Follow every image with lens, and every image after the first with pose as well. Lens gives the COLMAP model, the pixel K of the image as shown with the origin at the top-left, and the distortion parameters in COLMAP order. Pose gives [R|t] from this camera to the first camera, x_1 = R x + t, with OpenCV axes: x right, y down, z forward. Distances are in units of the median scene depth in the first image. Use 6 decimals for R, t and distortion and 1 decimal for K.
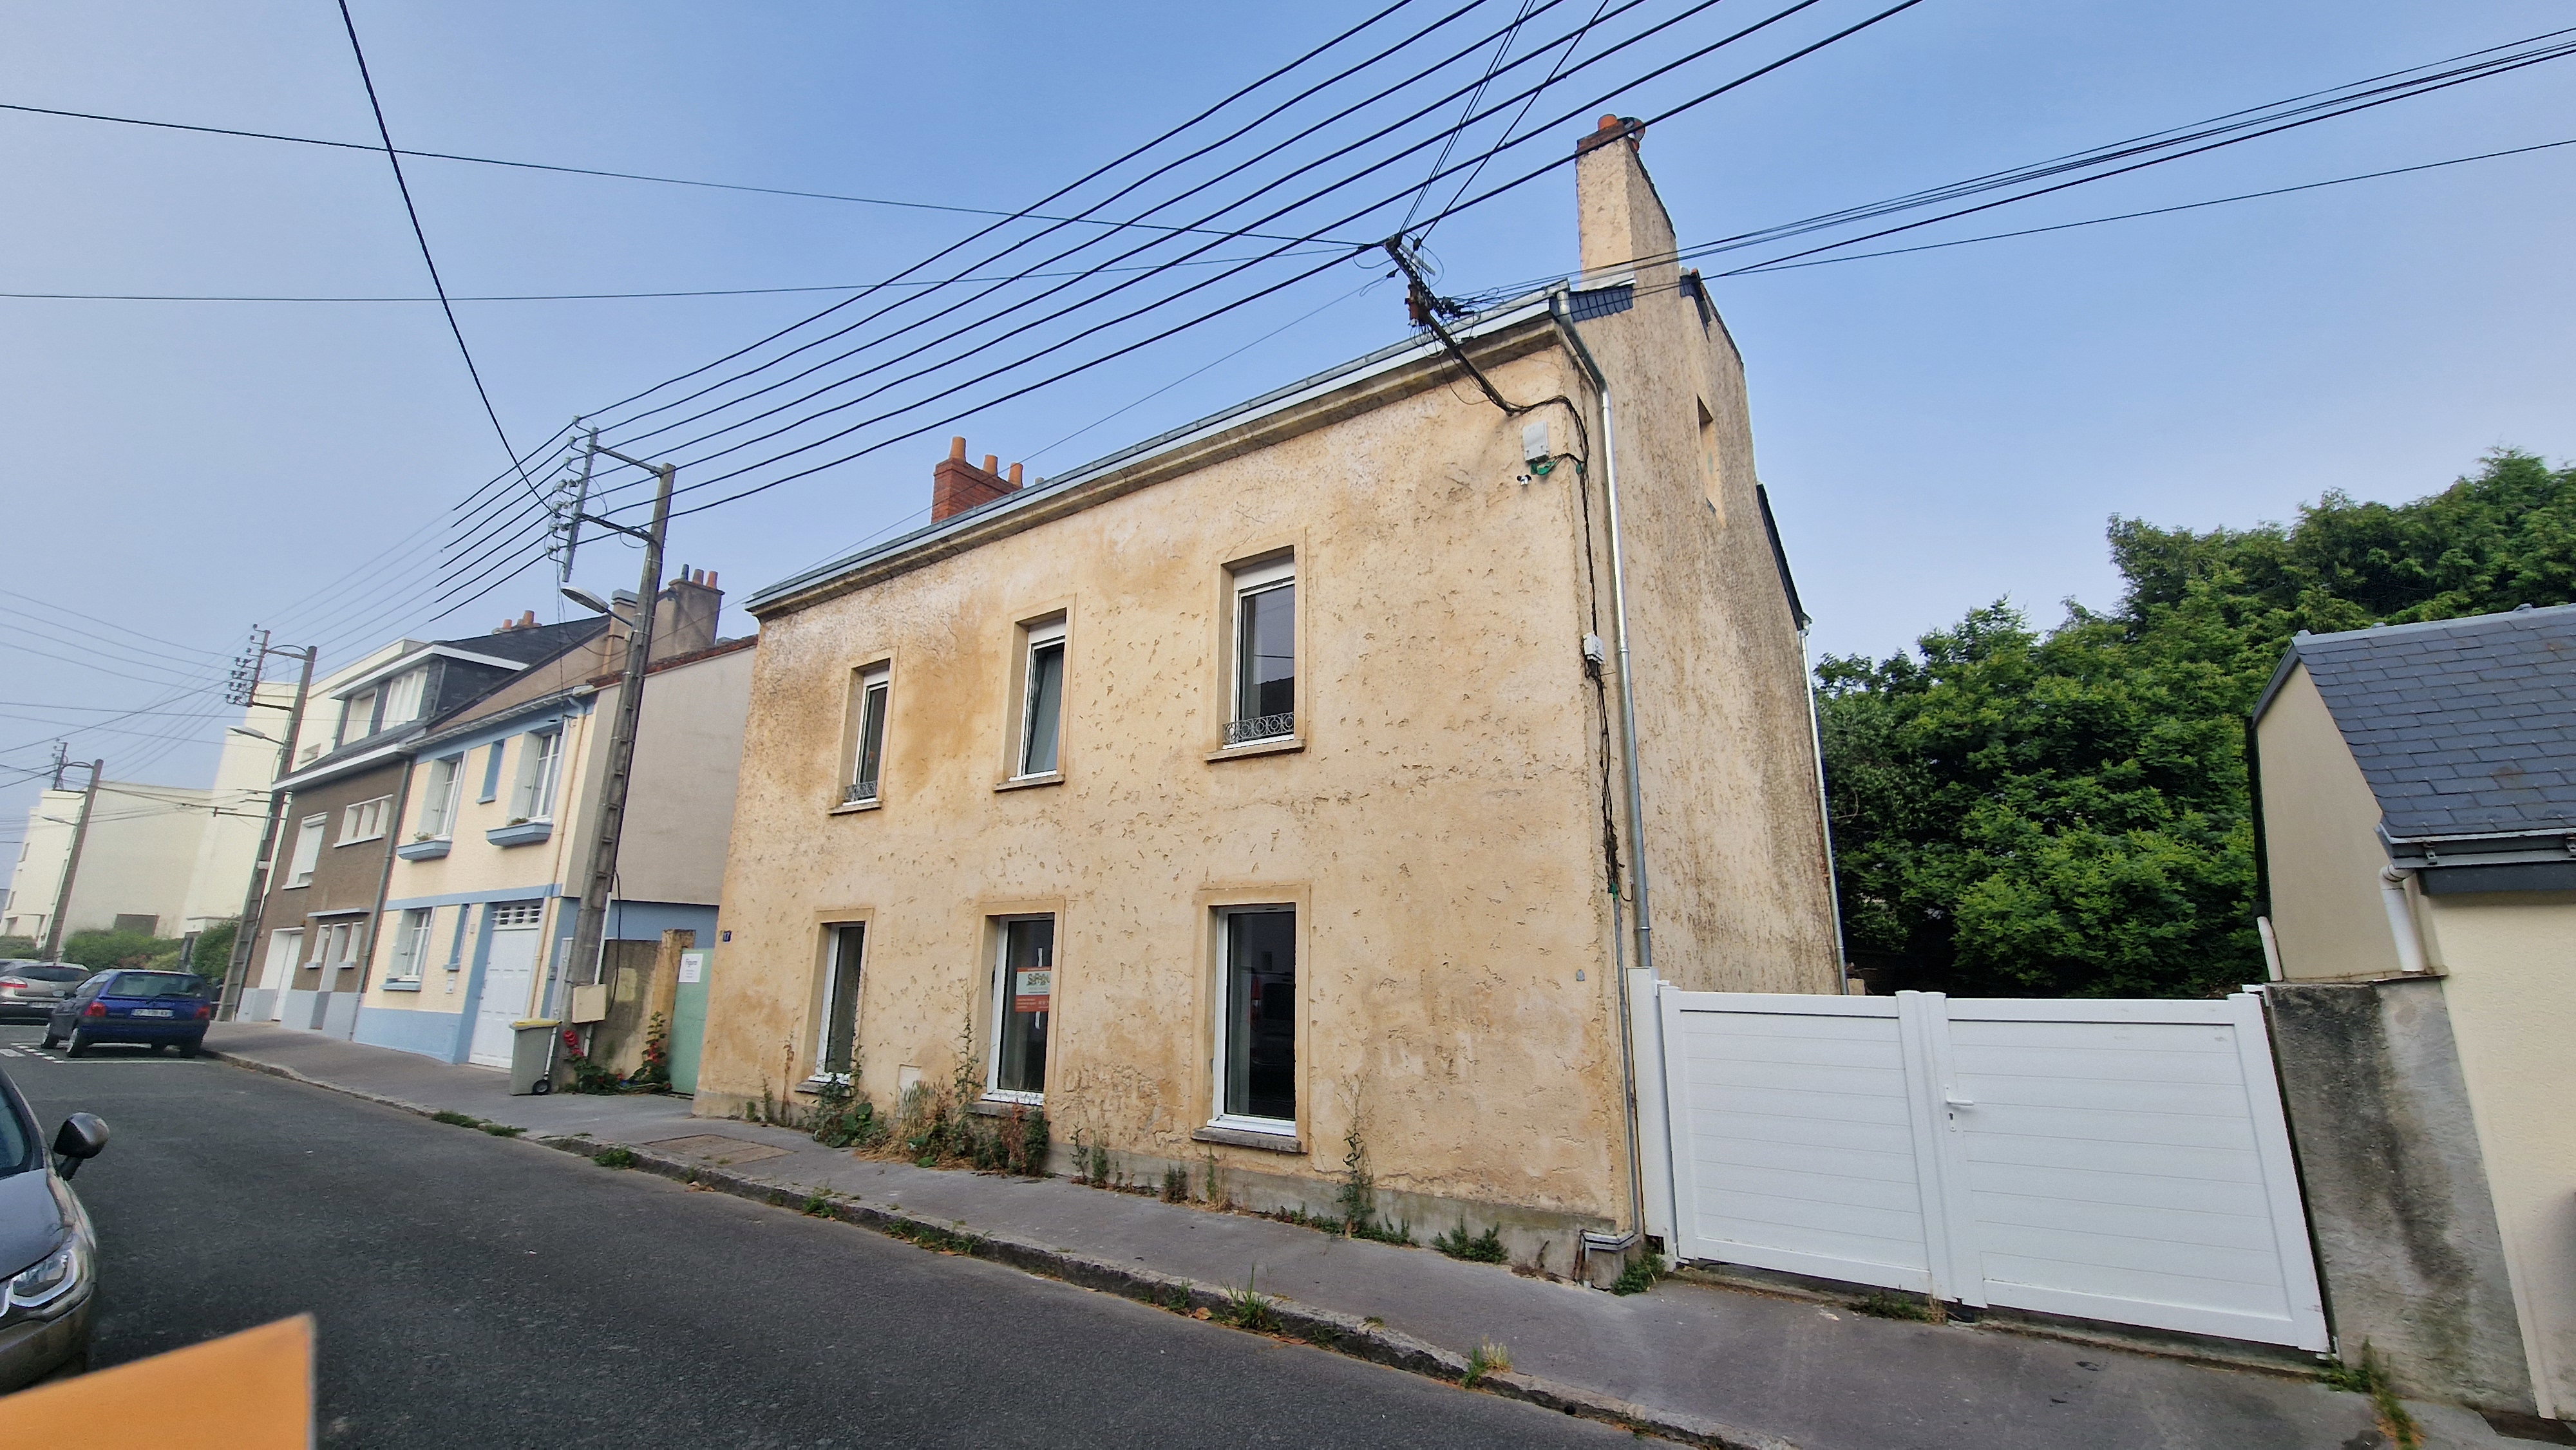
lens RADIAL K [[1080.9, 0, 1279.1], [0, 1080.9, 723.6], [0, 0, 1]] dist [-0.014992, -0.000718]
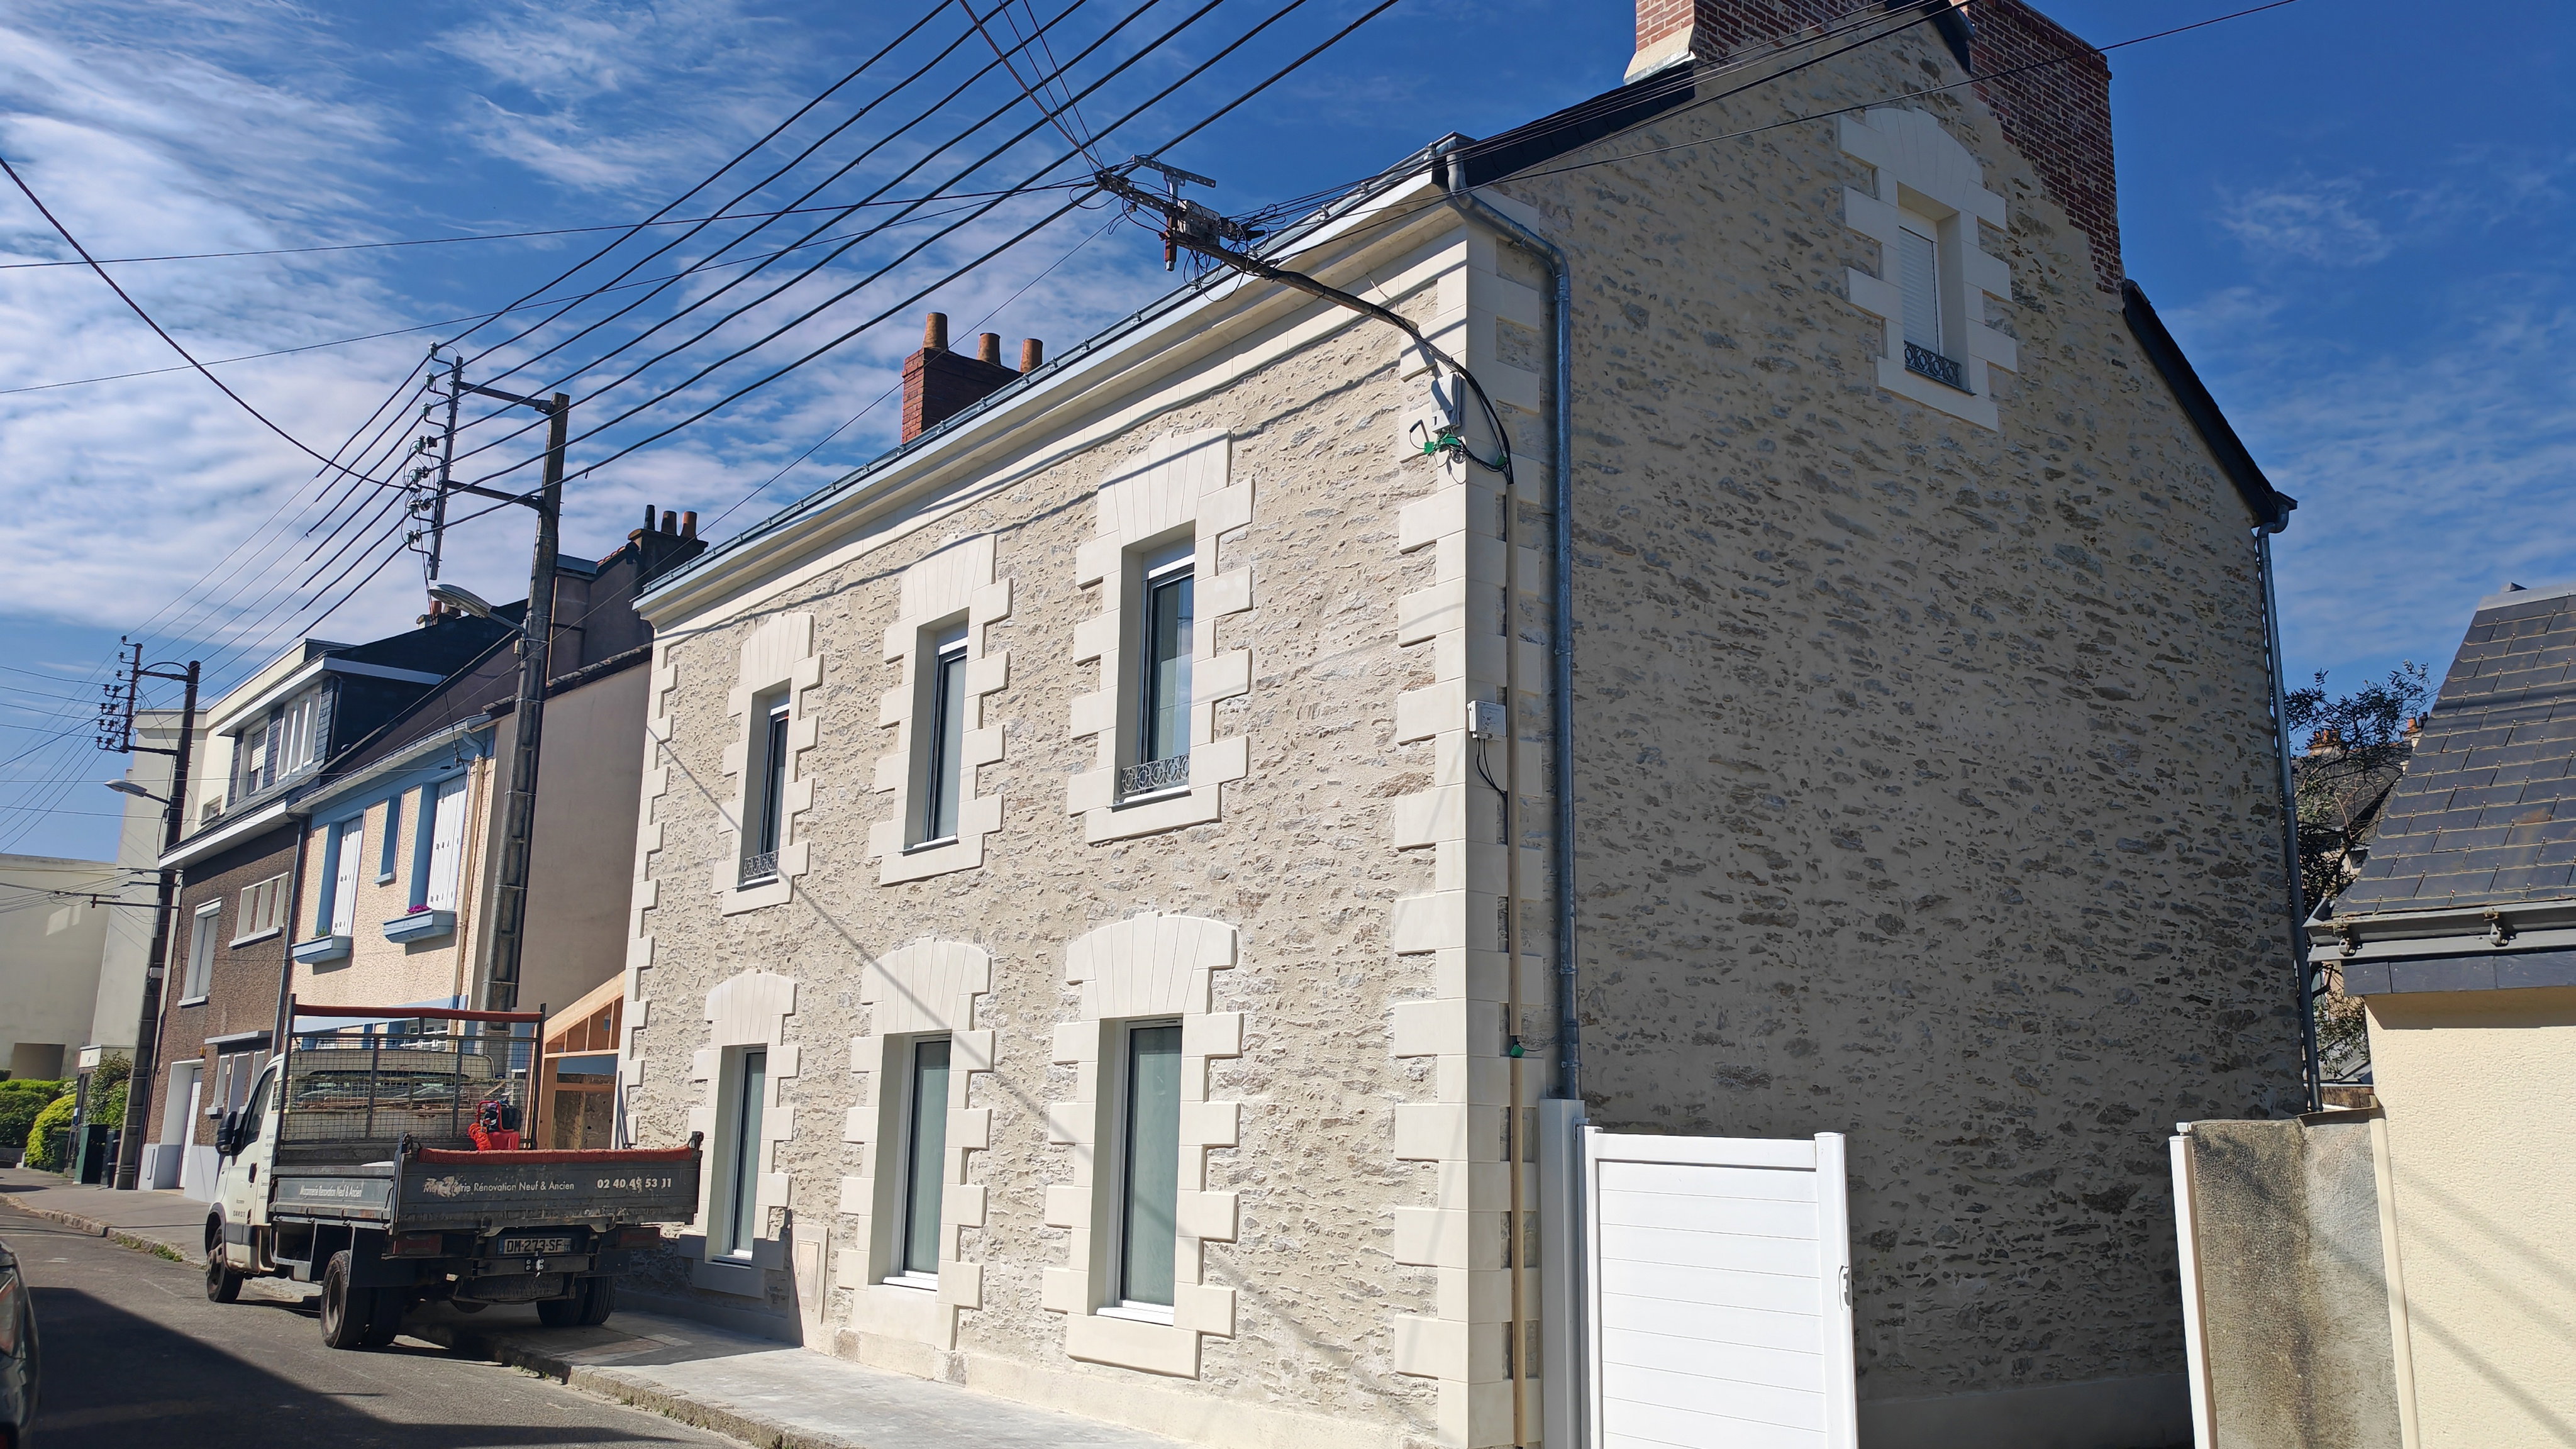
lens RADIAL K [[1951.0, 0, 1297.3], [0, 1951.0, 716.2], [0, 0, 1]] dist [0.008071, -0.017642]
pose [[0.967055, -0.059478, -0.247523, 0.182417], [0.067171, 0.997482, 0.022744, -0.026553], [0.245547, -0.038621, 0.968615, -0.112368]]
